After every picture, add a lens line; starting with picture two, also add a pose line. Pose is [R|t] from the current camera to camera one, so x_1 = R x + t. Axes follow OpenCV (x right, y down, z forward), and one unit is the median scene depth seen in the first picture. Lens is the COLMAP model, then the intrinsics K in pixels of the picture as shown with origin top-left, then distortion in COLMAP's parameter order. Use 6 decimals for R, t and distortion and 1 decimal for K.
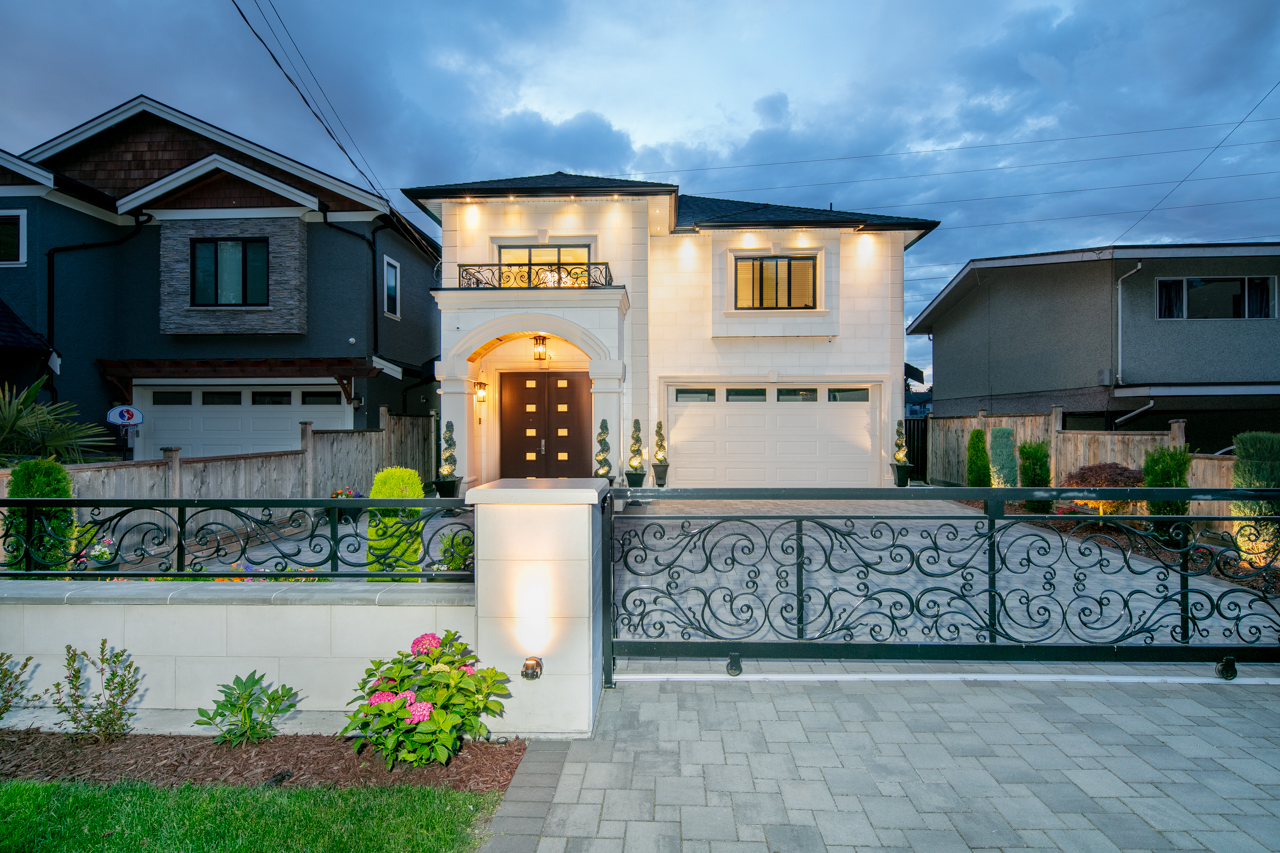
lens RADIAL K [[647.1, 0, 640.0], [0, 647.1, 426.5], [0, 0, 1]] dist [-0.001335, -0.000660]
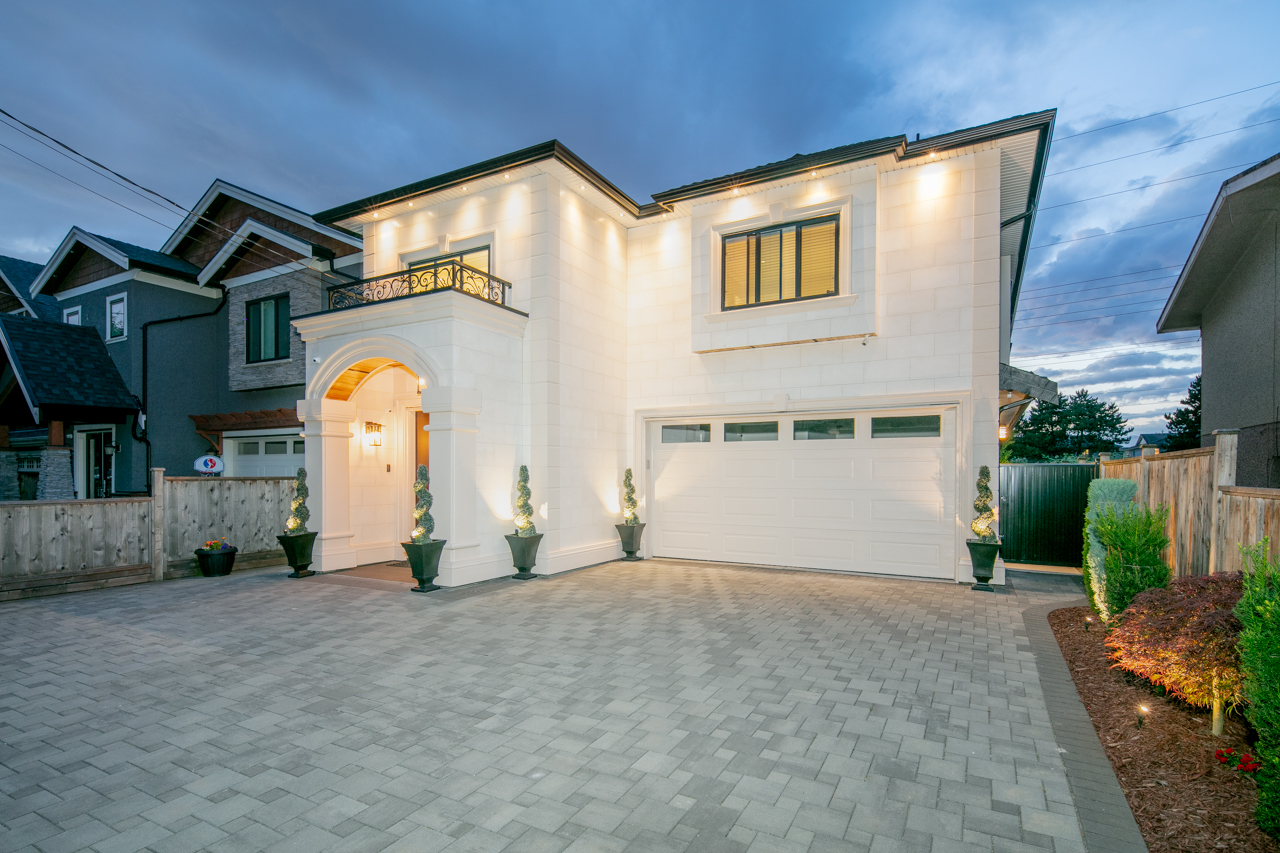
lens RADIAL K [[631.7, 0, 639.2], [0, 631.7, 481.1], [0, 0, 1]] dist [-0.000239, -0.000094]
pose [[0.893050, 0.007422, -0.449895, 0.382520], [-0.002916, 0.999938, 0.010708, -0.001229], [0.449947, -0.008251, 0.893017, 0.342917]]
